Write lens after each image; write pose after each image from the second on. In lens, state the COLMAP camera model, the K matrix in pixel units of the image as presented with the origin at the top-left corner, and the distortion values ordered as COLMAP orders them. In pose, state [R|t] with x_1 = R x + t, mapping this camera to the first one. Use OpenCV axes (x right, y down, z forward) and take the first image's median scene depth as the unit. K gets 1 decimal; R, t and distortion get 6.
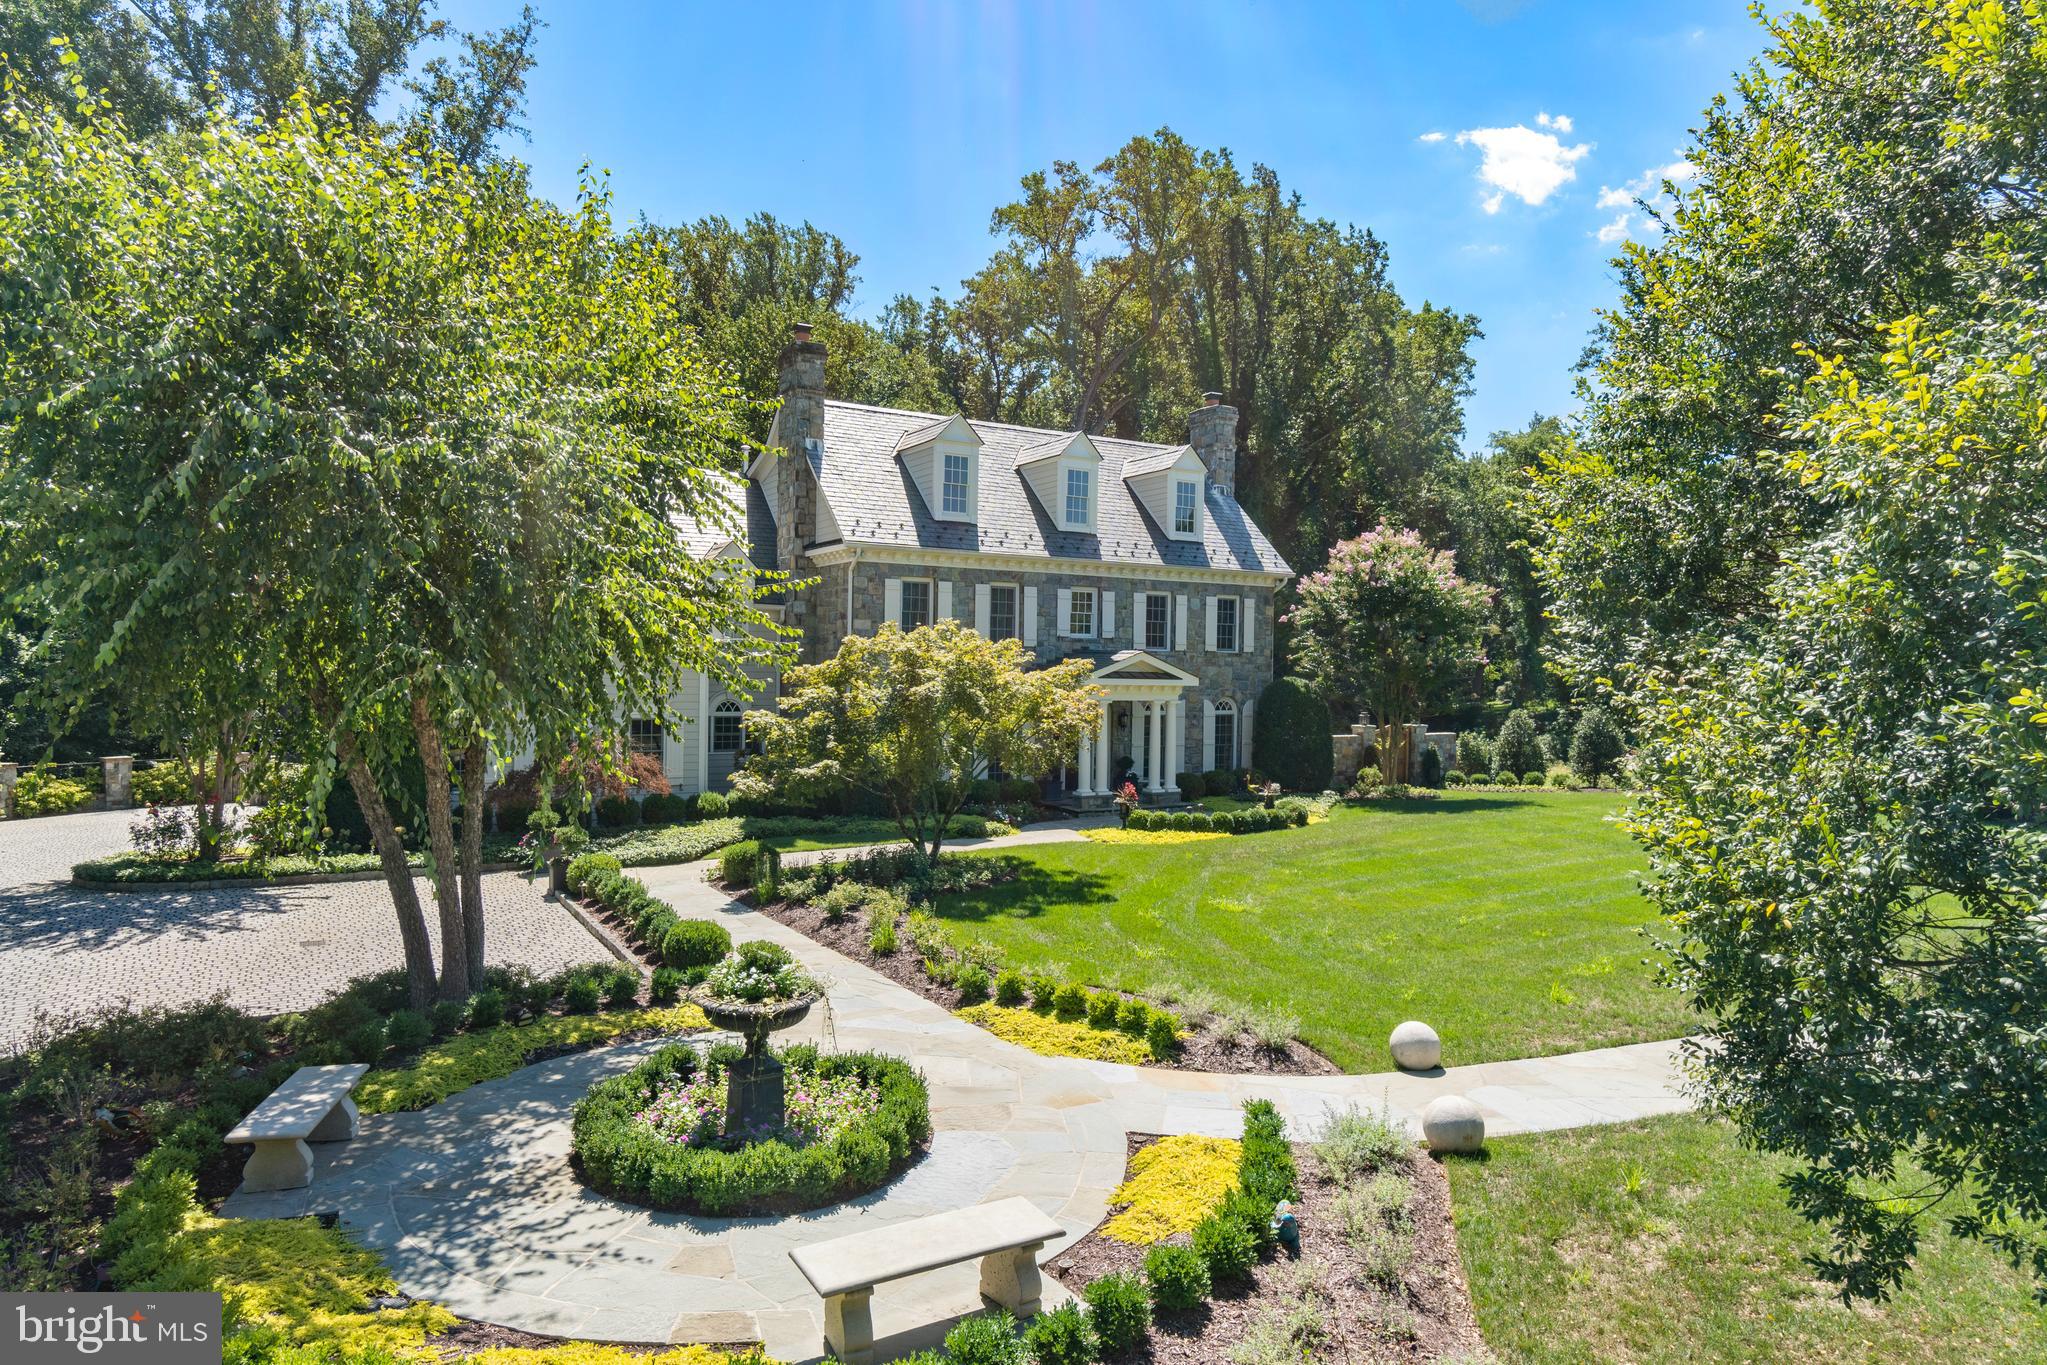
lens RADIAL K [[1179.5, 0, 1023.5], [0, 1179.5, 682.5], [0, 0, 1]] dist [0.000330, -0.000087]
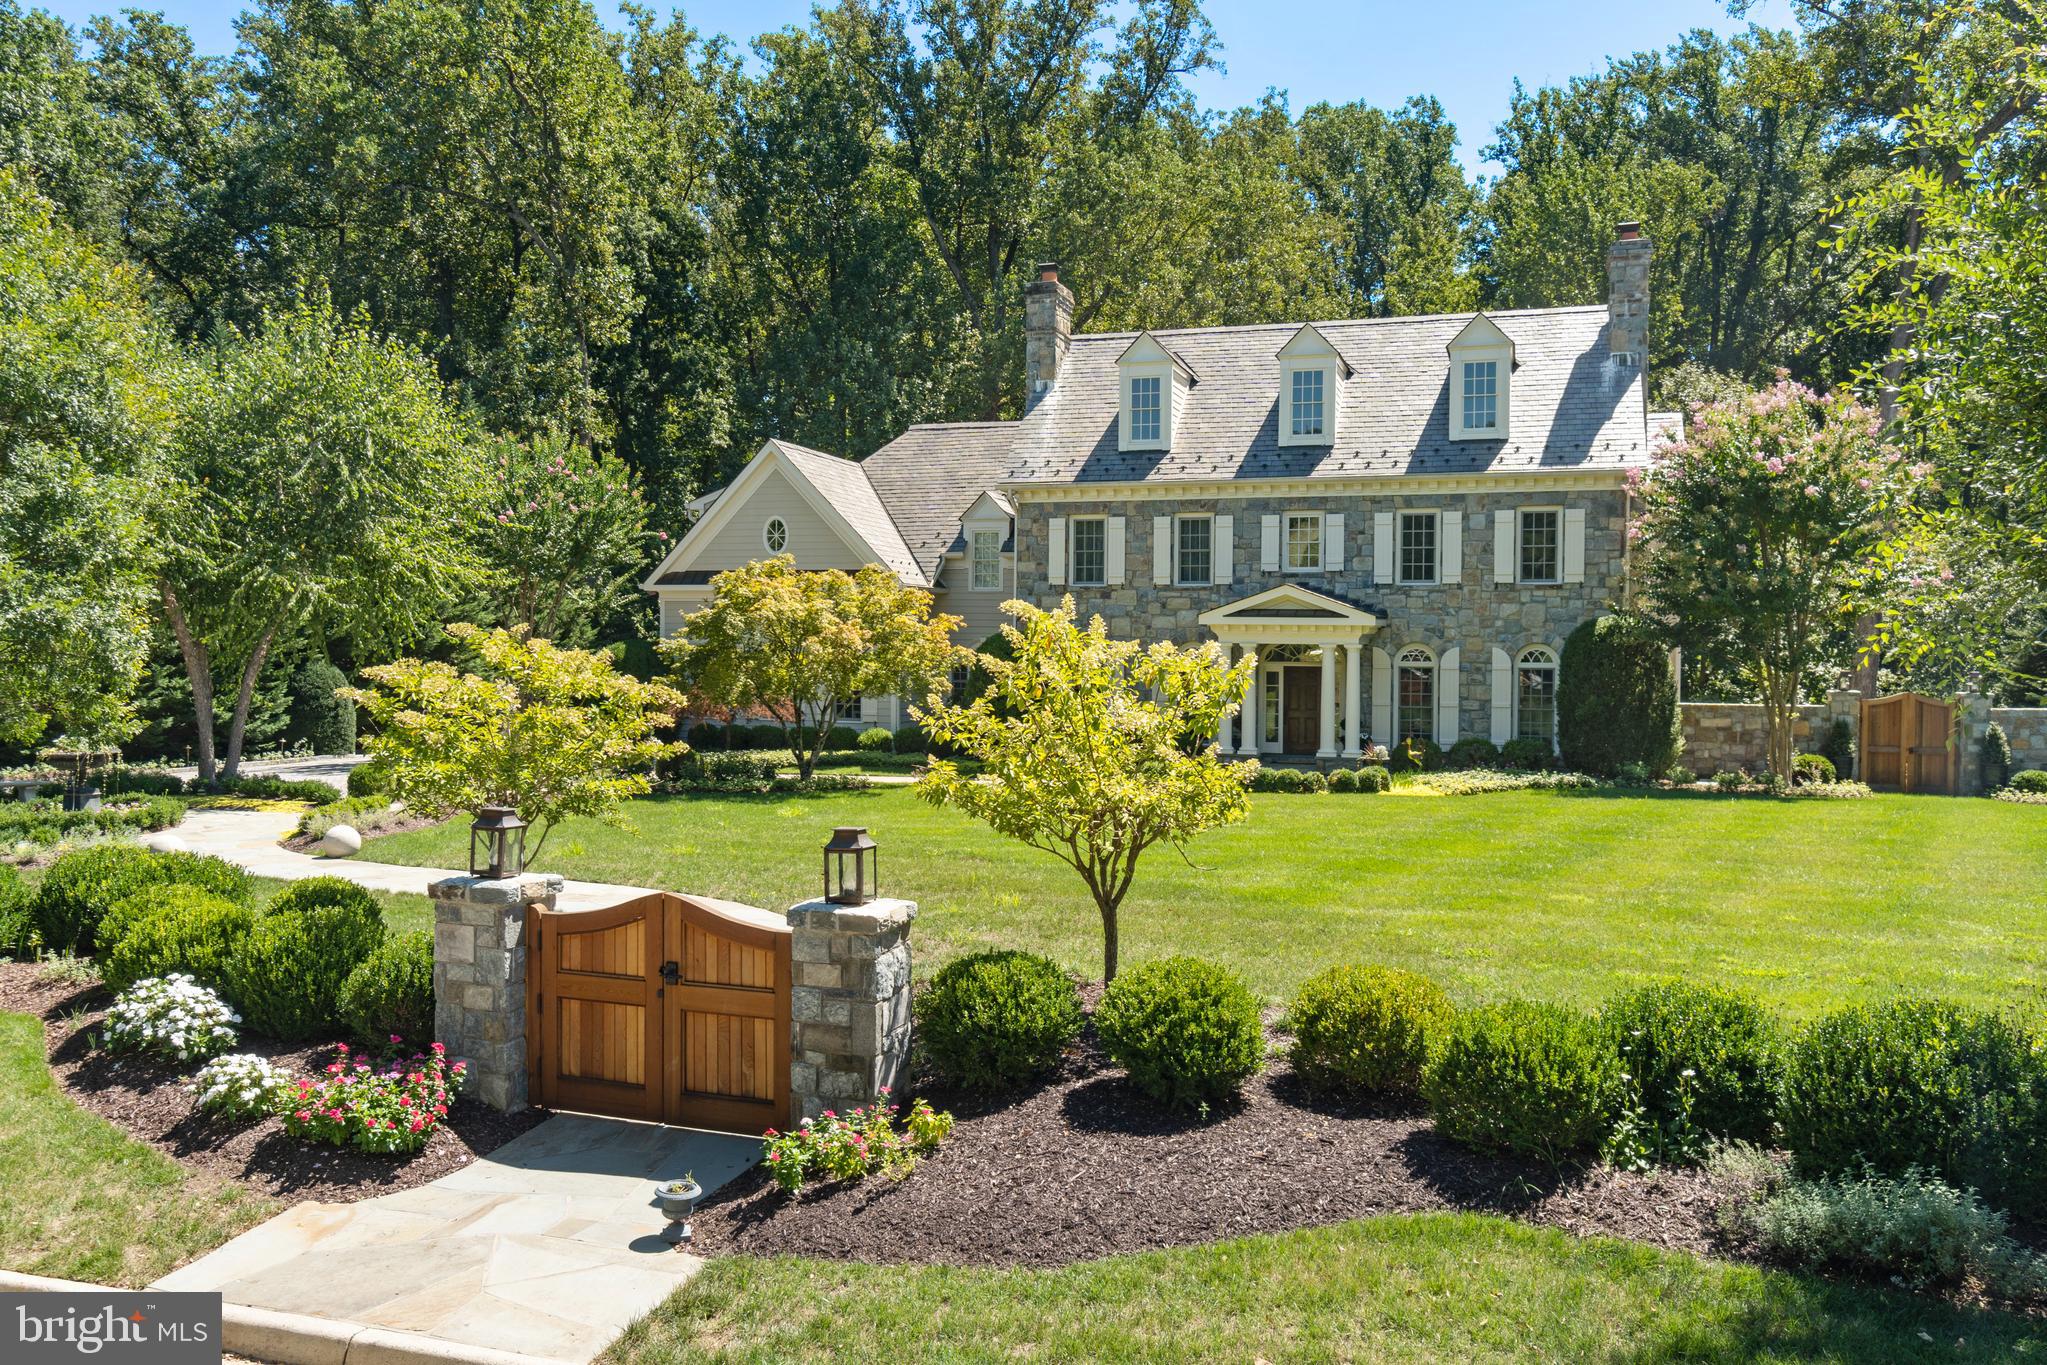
lens RADIAL K [[1547.0, 0, 1023.5], [0, 1547.0, 682.5], [0, 0, 1]] dist [-0.001636, 0.006232]
pose [[0.681253, 0.004894, -0.732032, 0.672347], [-0.005968, 0.999982, 0.001131, 0.036974], [0.732024, 0.003599, 0.681270, 0.112423]]
